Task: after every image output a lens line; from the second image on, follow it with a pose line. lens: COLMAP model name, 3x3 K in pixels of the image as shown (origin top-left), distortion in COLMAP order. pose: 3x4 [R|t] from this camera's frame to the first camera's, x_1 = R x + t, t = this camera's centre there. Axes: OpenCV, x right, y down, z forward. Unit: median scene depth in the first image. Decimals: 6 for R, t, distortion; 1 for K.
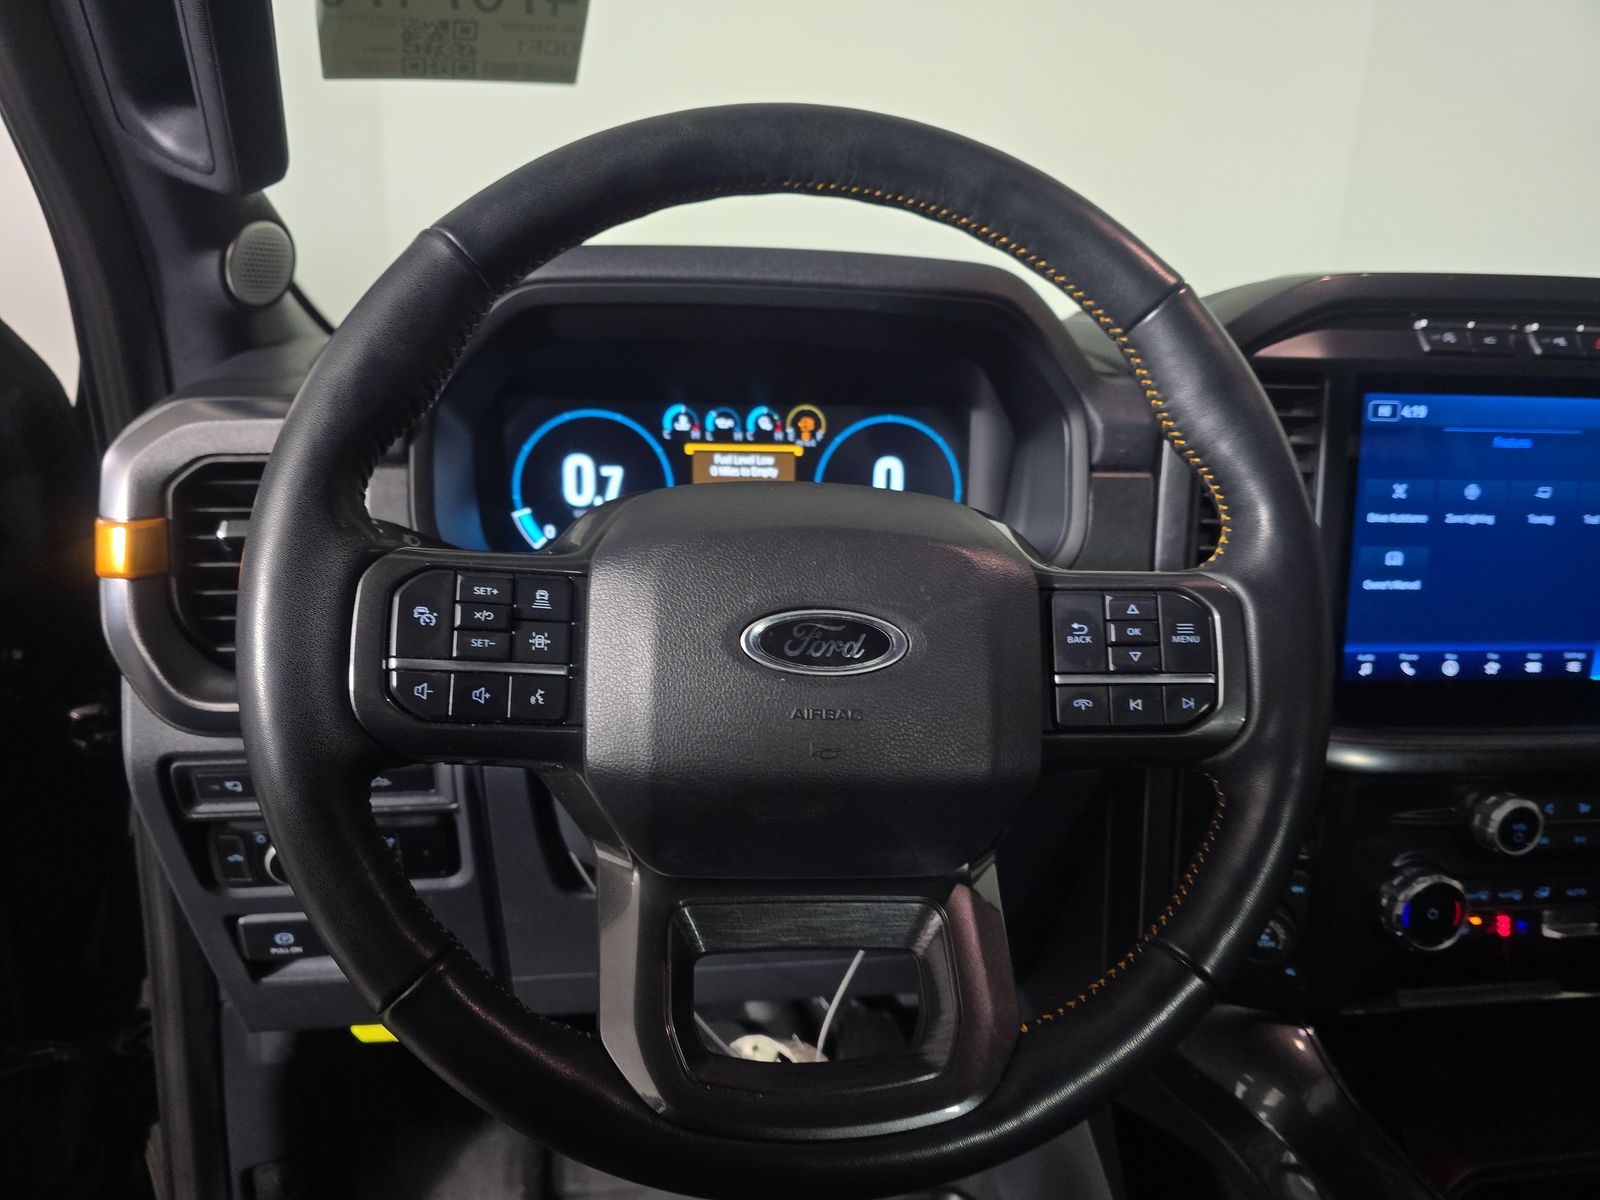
lens RADIAL K [[1089.6, 0, 800.0], [0, 1089.6, 600.0], [0, 0, 1]] dist [0.080170, -0.043307]
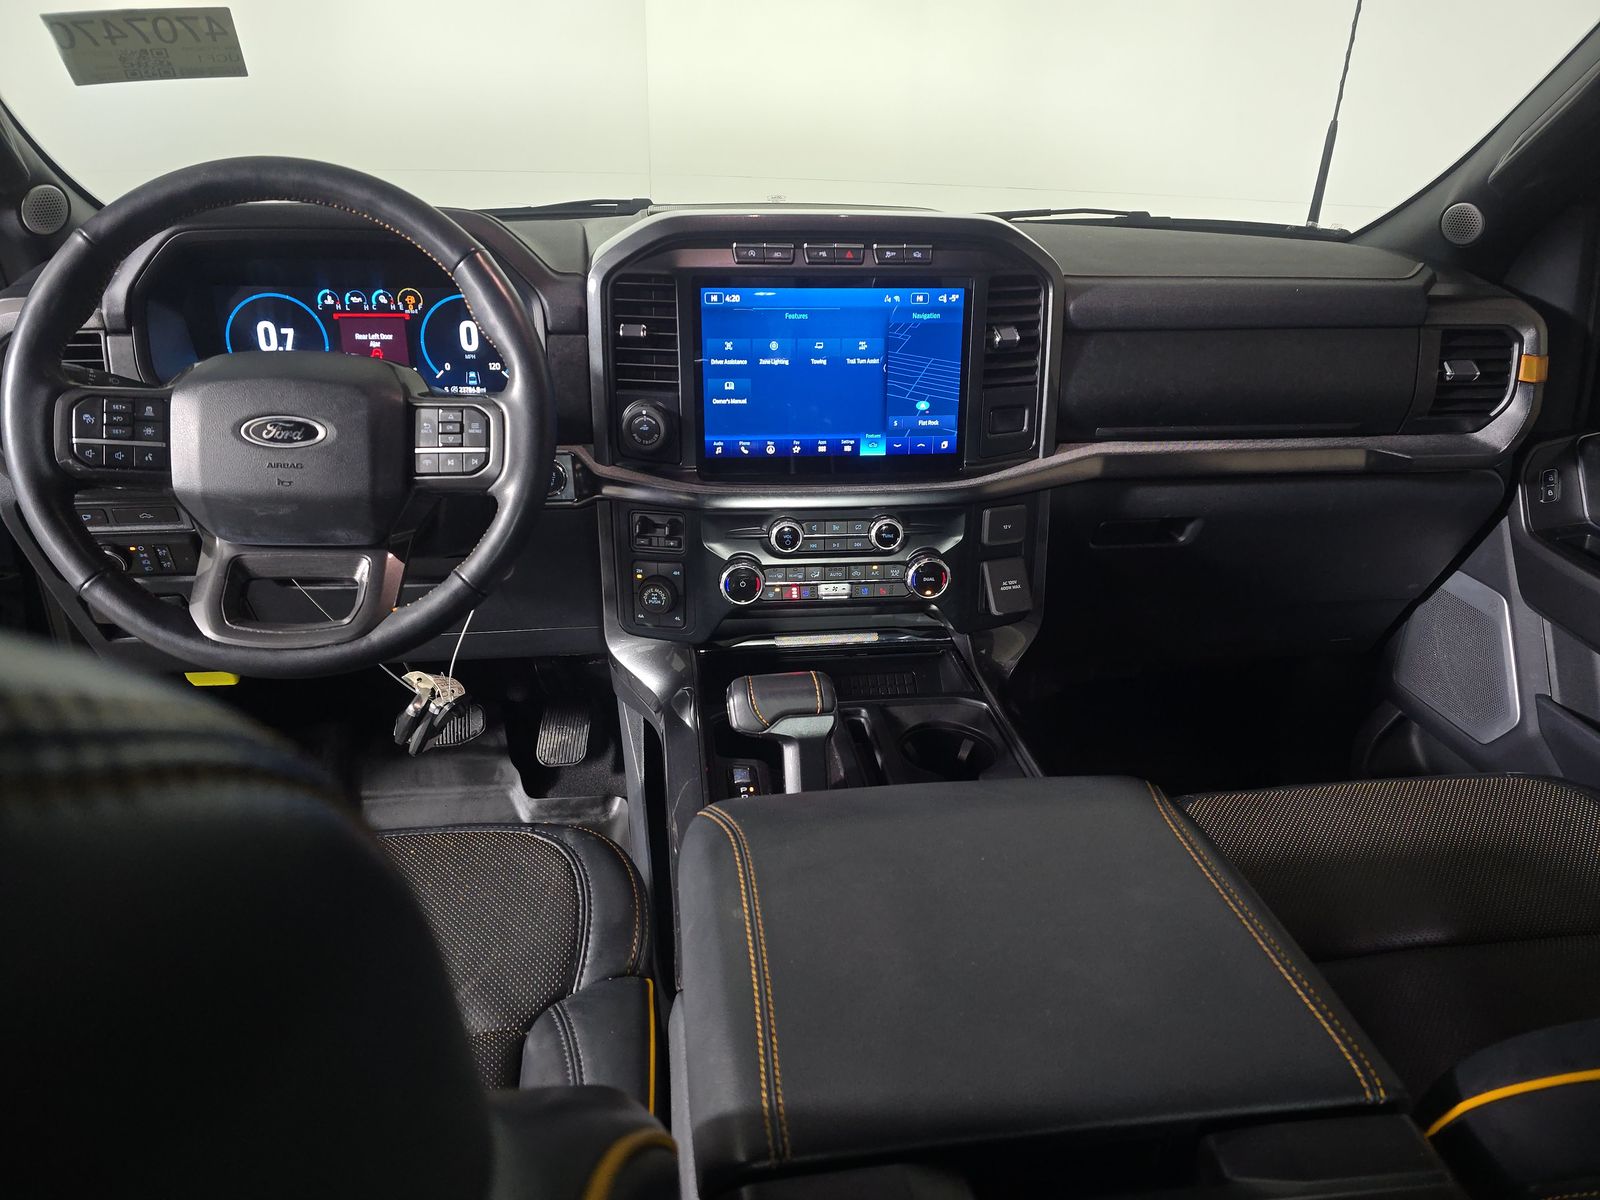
lens RADIAL K [[1089.6, 0, 800.0], [0, 1089.6, 600.0], [0, 0, 1]] dist [0.080170, -0.043307]
pose [[0.999321, -0.001146, -0.036828, 0.704943], [0.007555, 0.984654, 0.174356, -0.004683], [0.036063, -0.174515, 0.983994, -0.732023]]
